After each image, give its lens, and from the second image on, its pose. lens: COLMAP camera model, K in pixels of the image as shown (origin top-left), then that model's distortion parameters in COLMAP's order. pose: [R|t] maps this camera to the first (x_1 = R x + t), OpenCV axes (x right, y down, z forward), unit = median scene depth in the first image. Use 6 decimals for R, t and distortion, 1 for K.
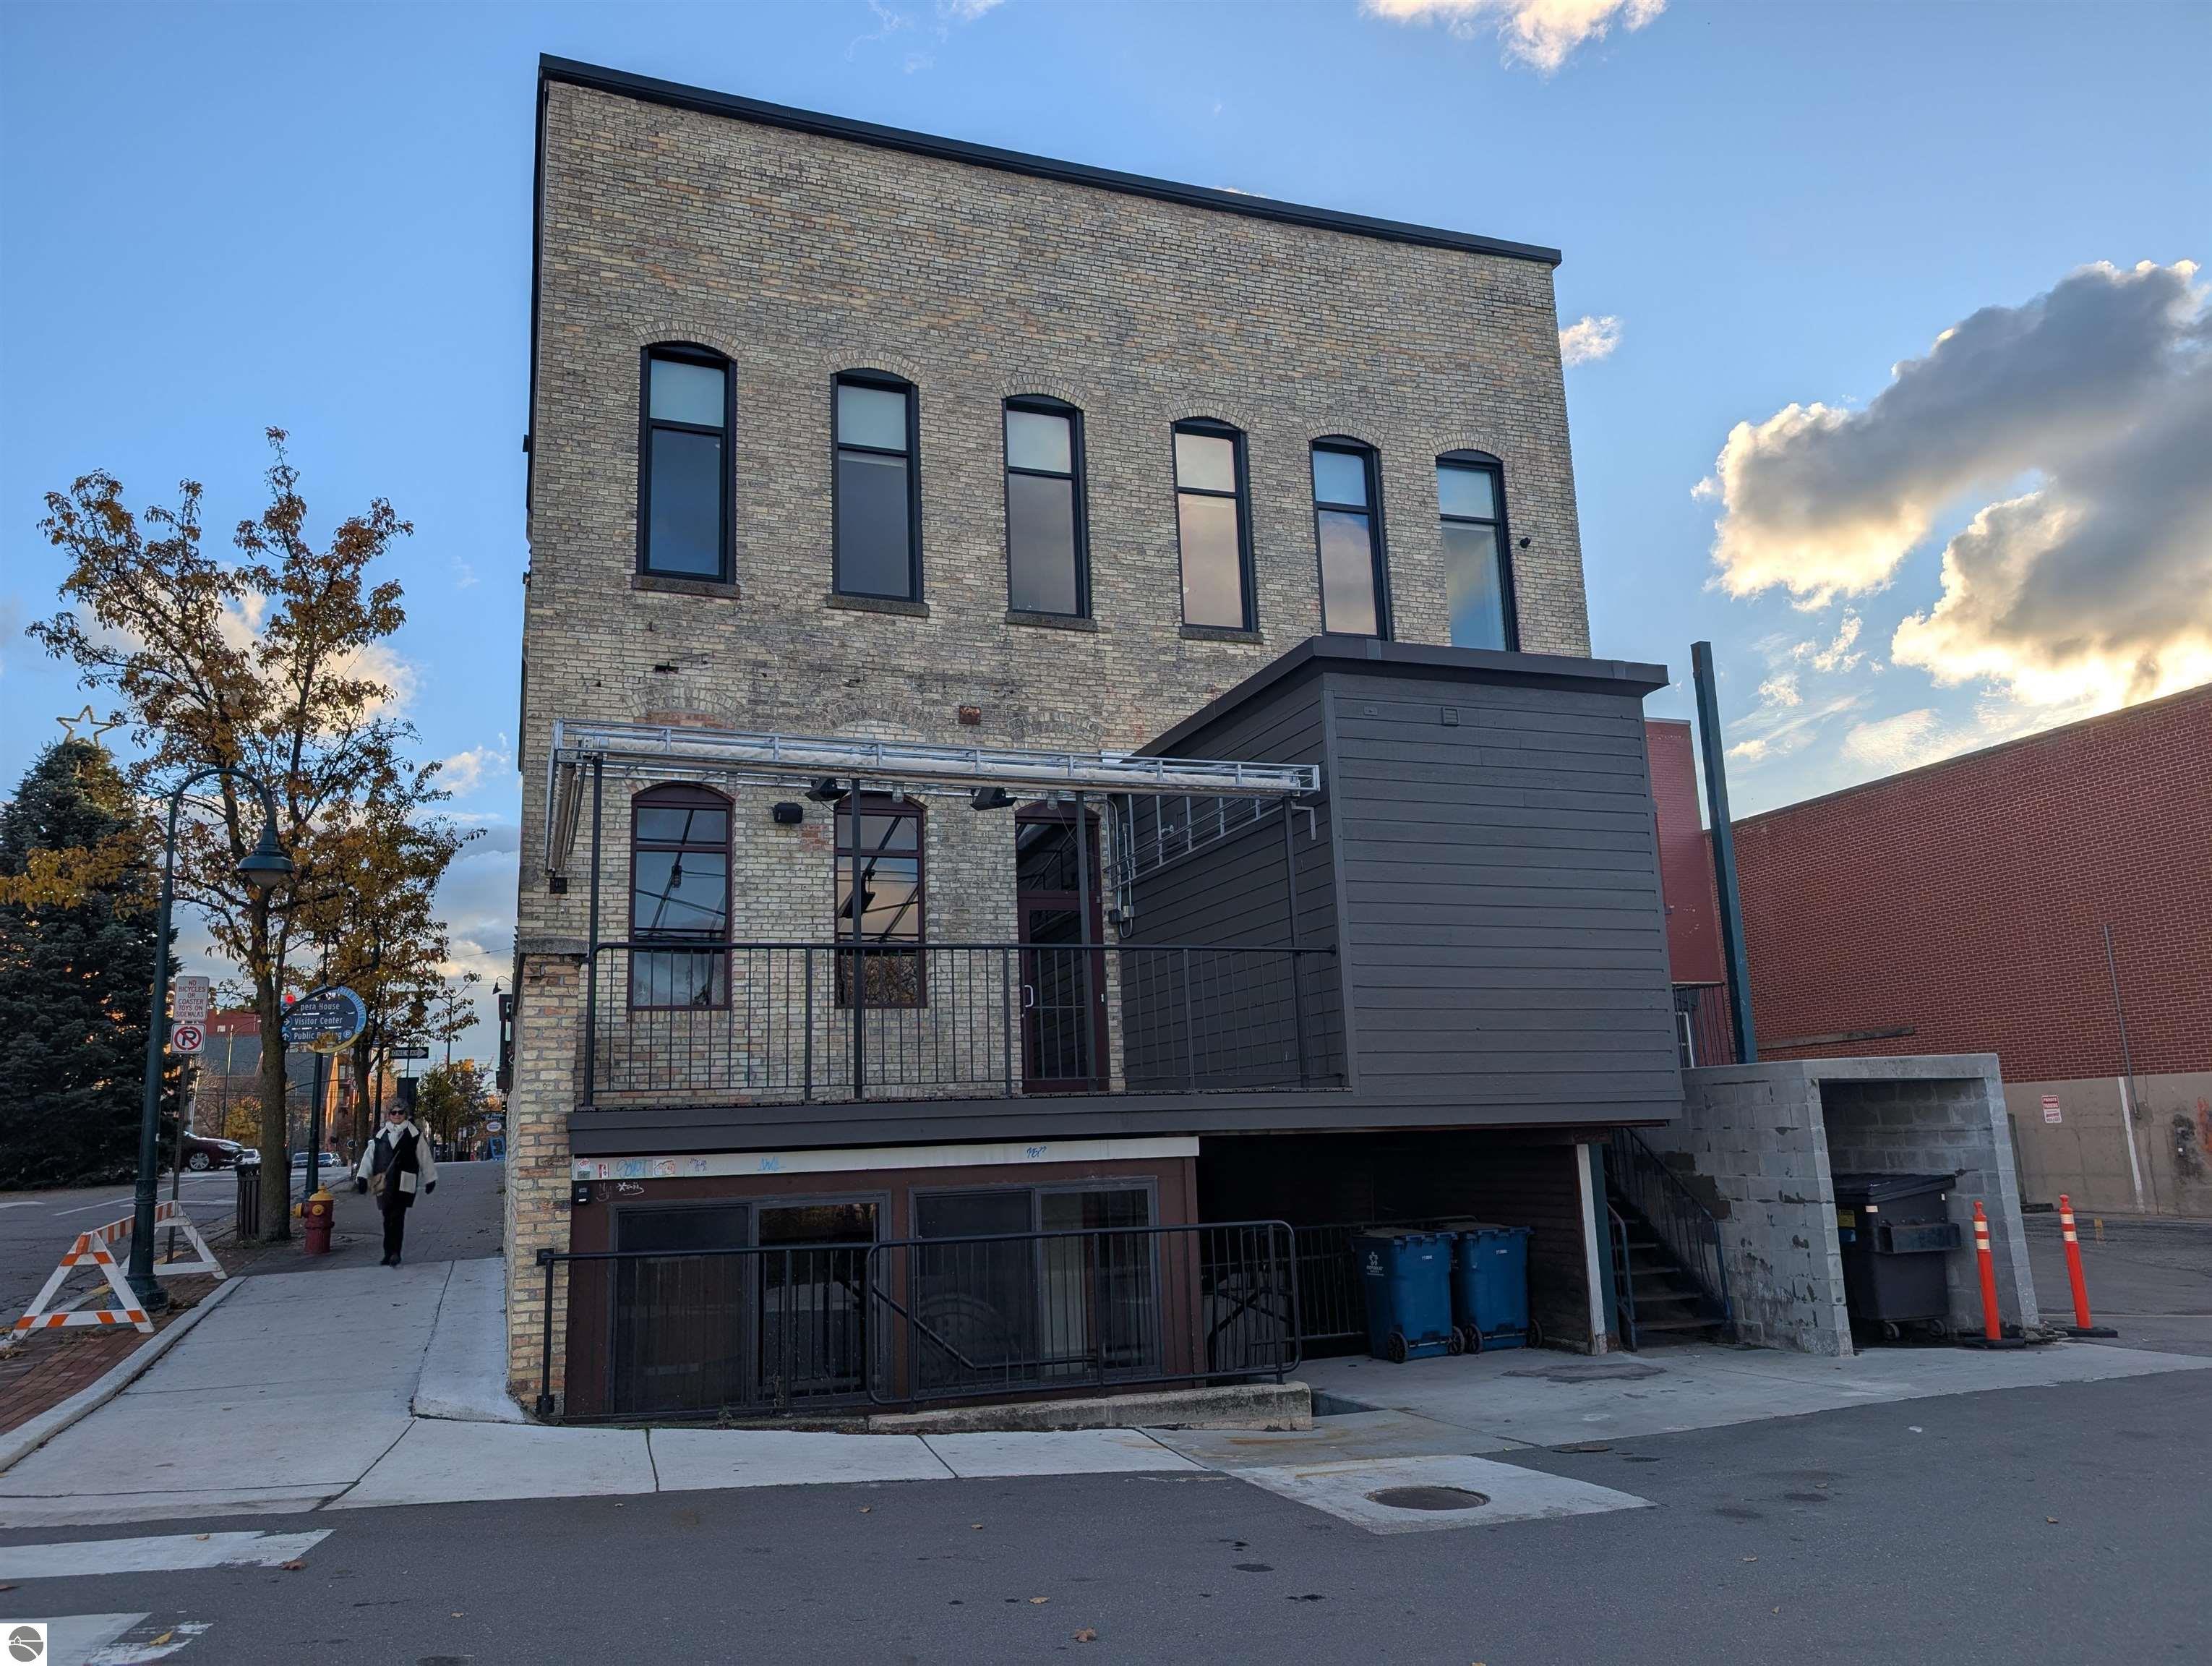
lens RADIAL K [[1587.8, 0, 1106.0], [0, 1587.8, 833.0], [0, 0, 1]] dist [0.003771, -0.001636]
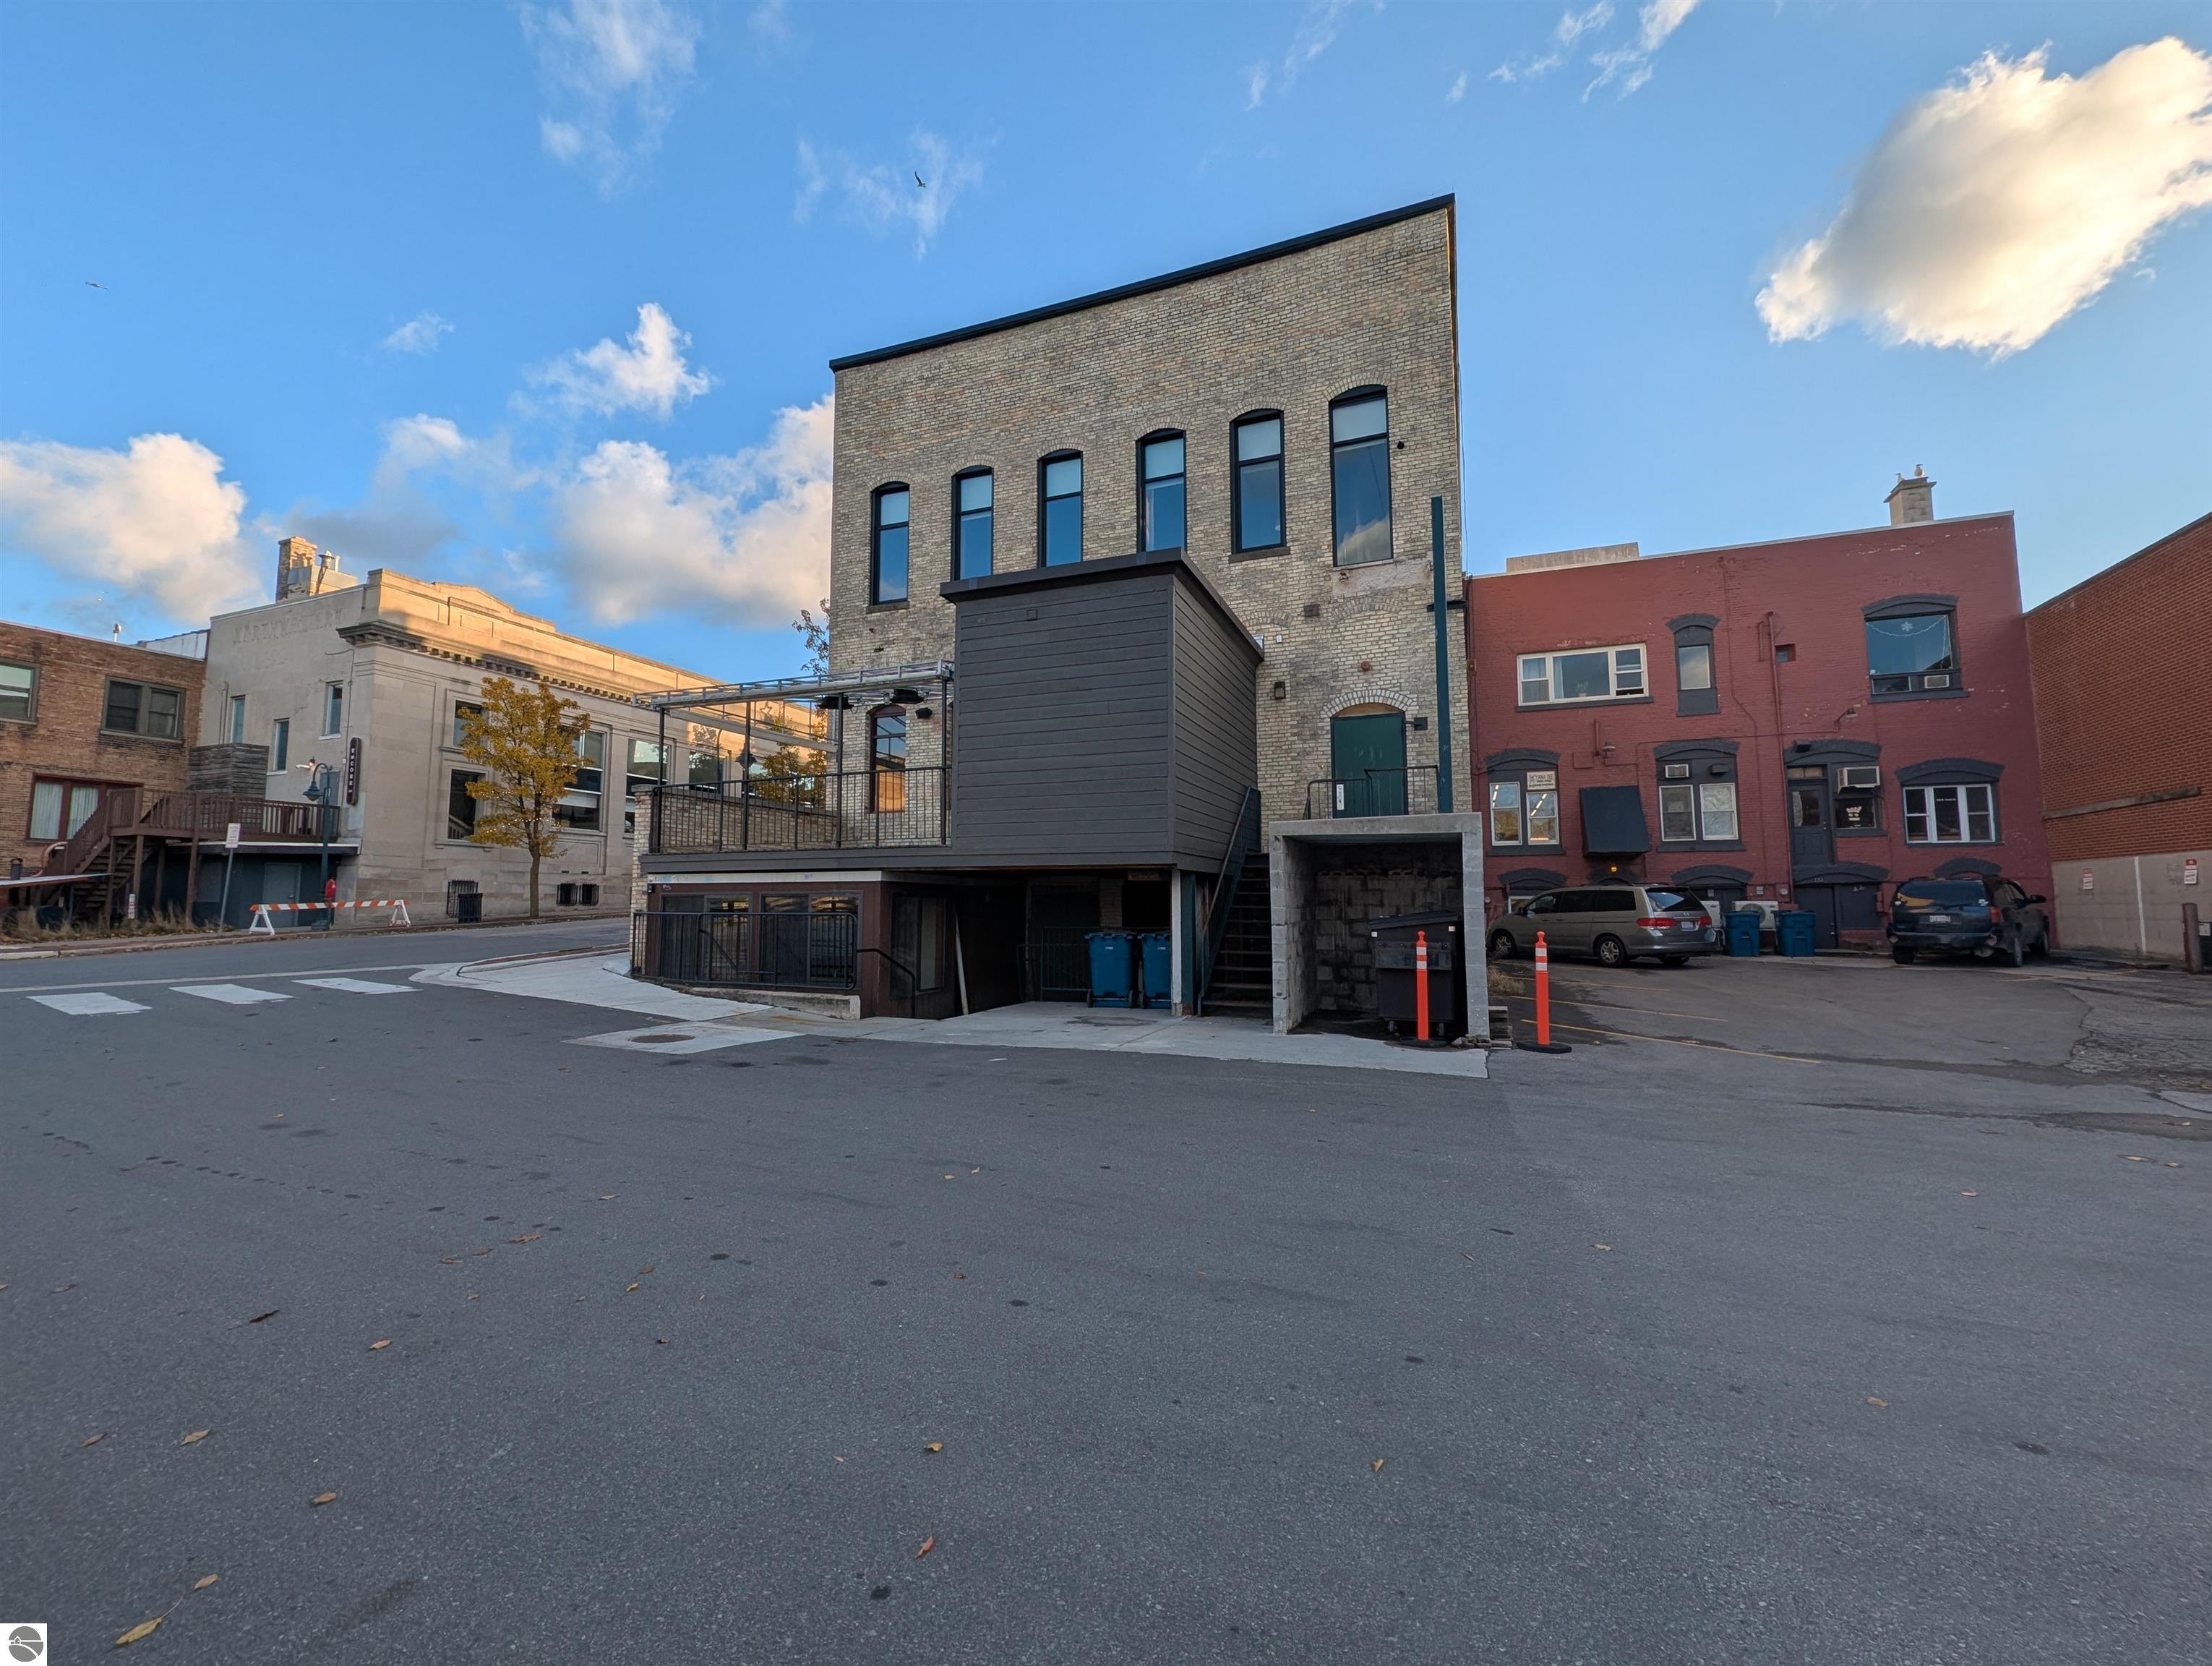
lens RADIAL K [[911.6, 0, 1106.0], [0, 911.6, 833.0], [0, 0, 1]] dist [-0.005614, 0.000007]
pose [[0.744806, -0.018929, -0.667012, 0.679249], [0.104871, 0.990496, 0.088993, 0.054396], [0.658988, -0.136233, 0.739713, 0.262458]]
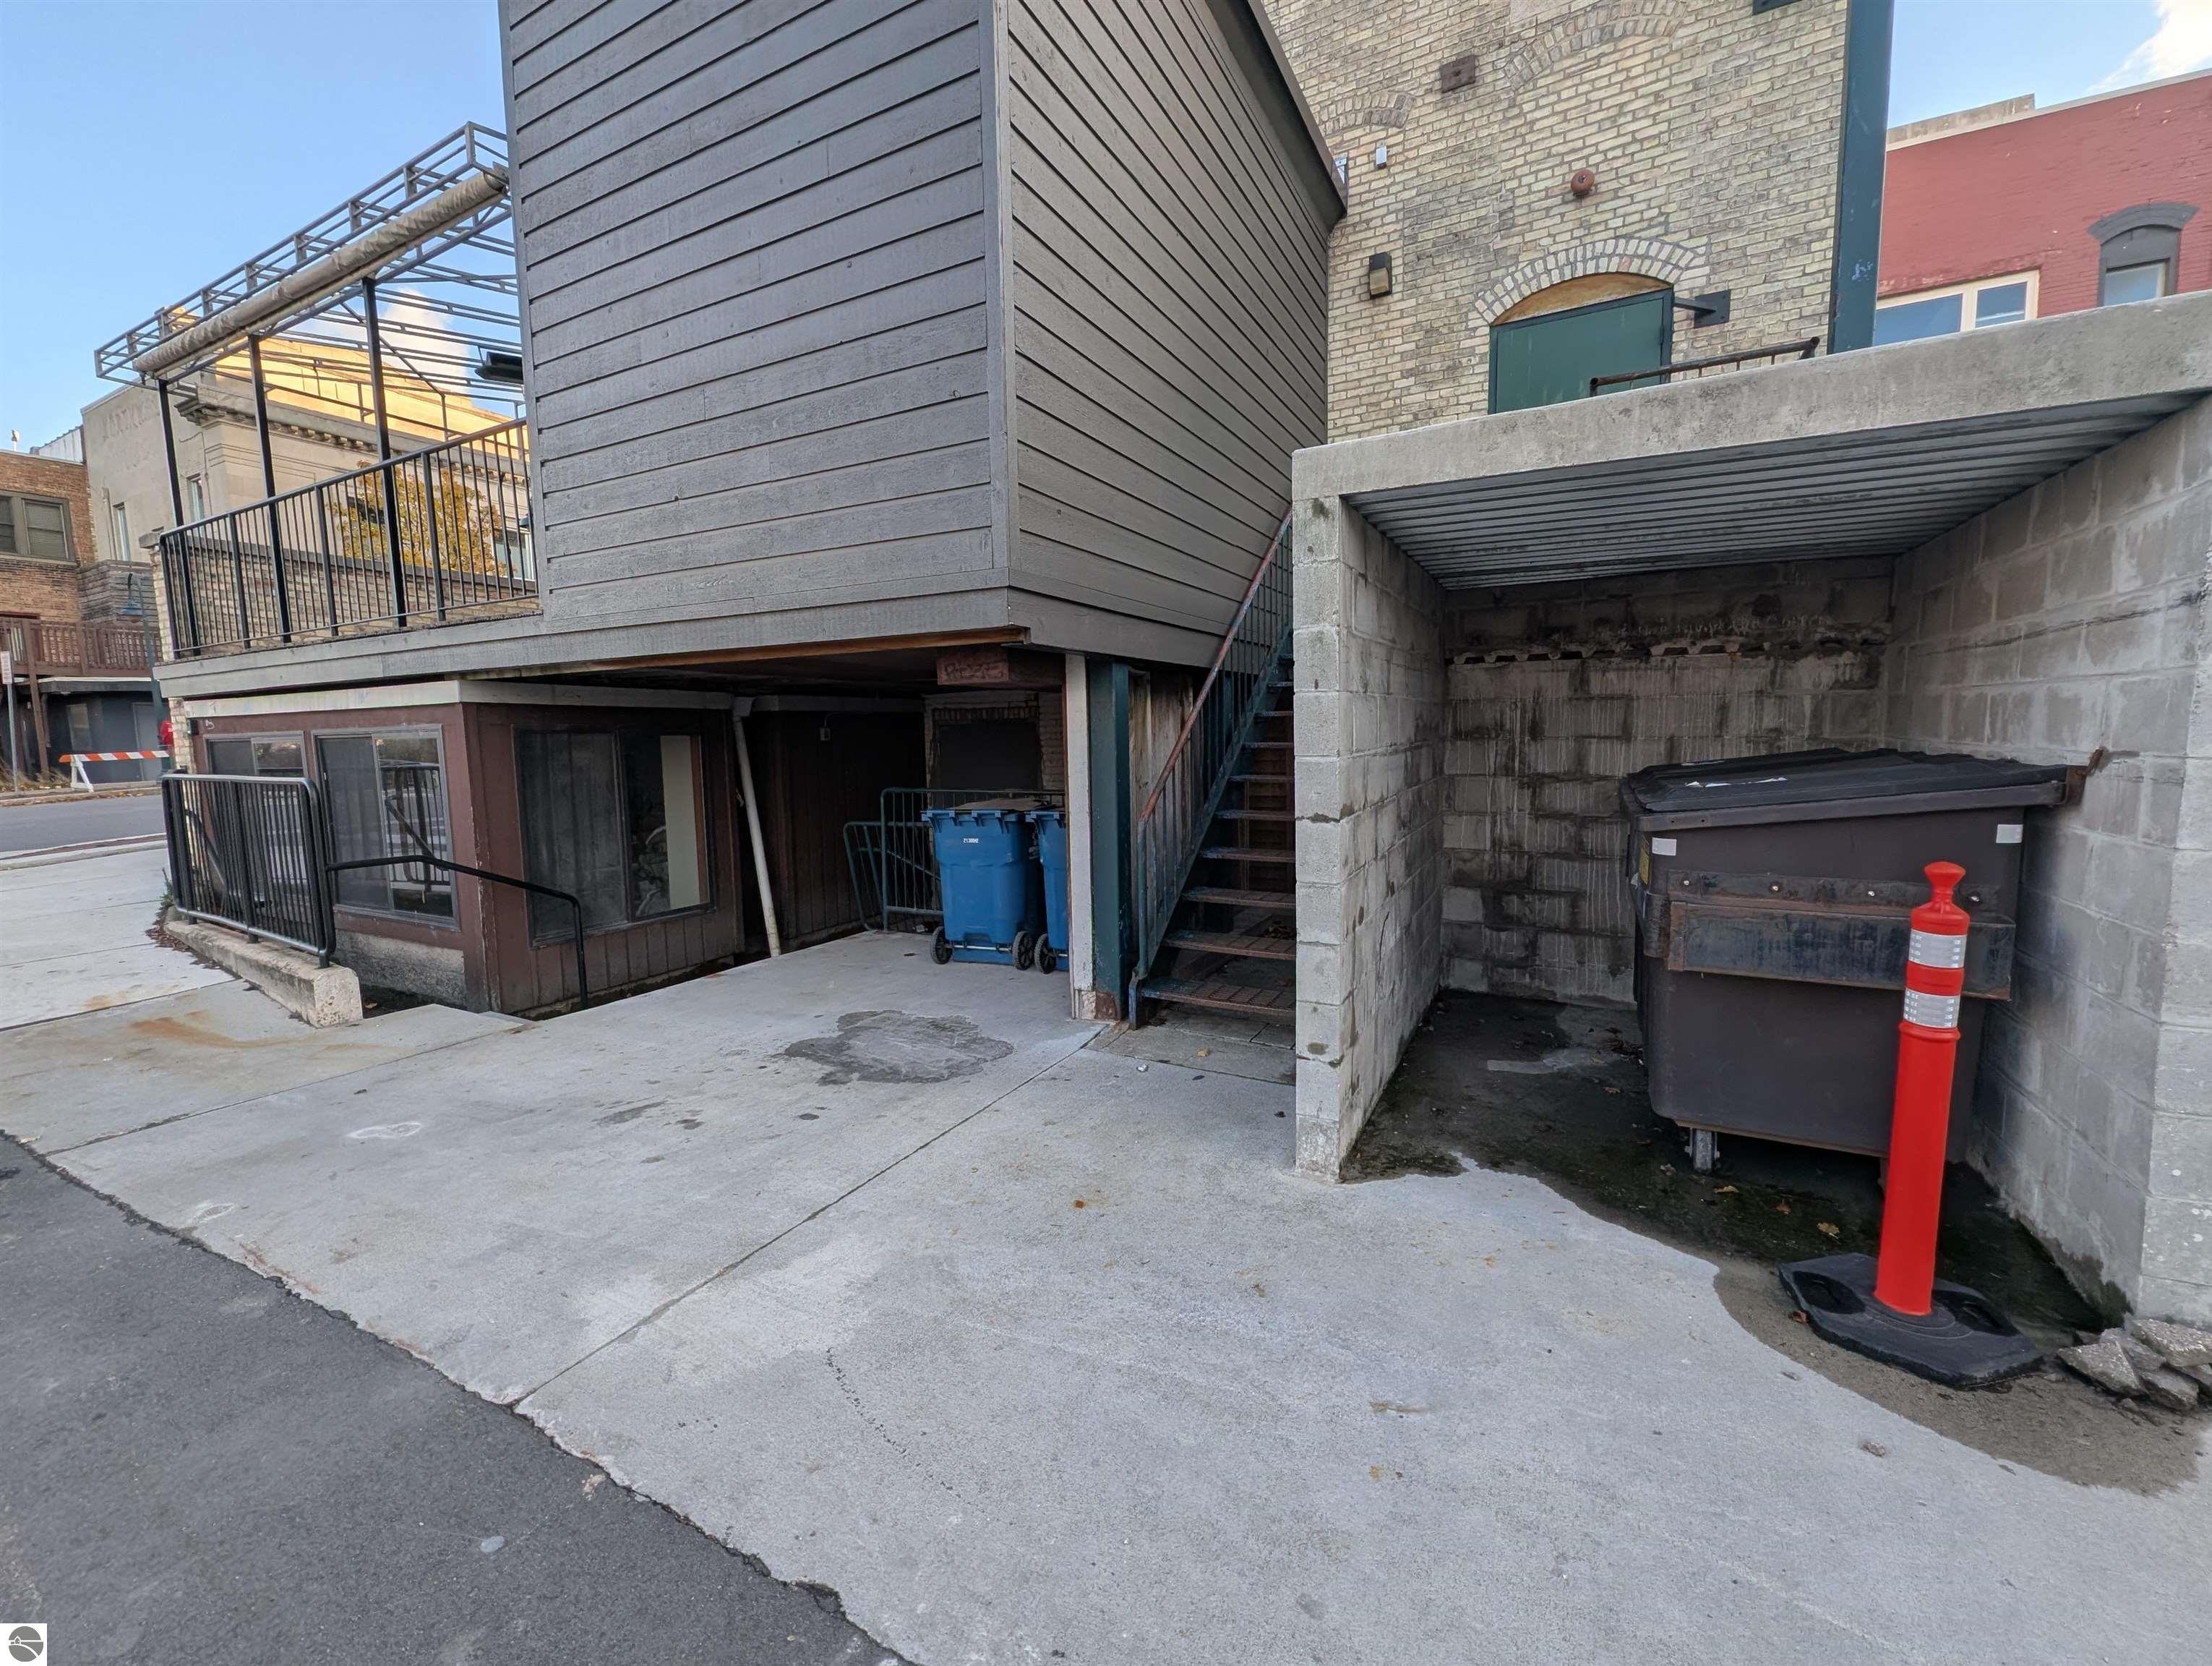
lens RADIAL K [[910.3, 0, 1106.0], [0, 910.3, 833.0], [0, 0, 1]] dist [-0.000523, 0.000193]
pose [[0.663401, 0.103124, -0.741123, 0.459718], [0.141345, 0.955356, 0.259456, 0.133188], [0.734792, -0.276878, 0.619208, 0.642932]]
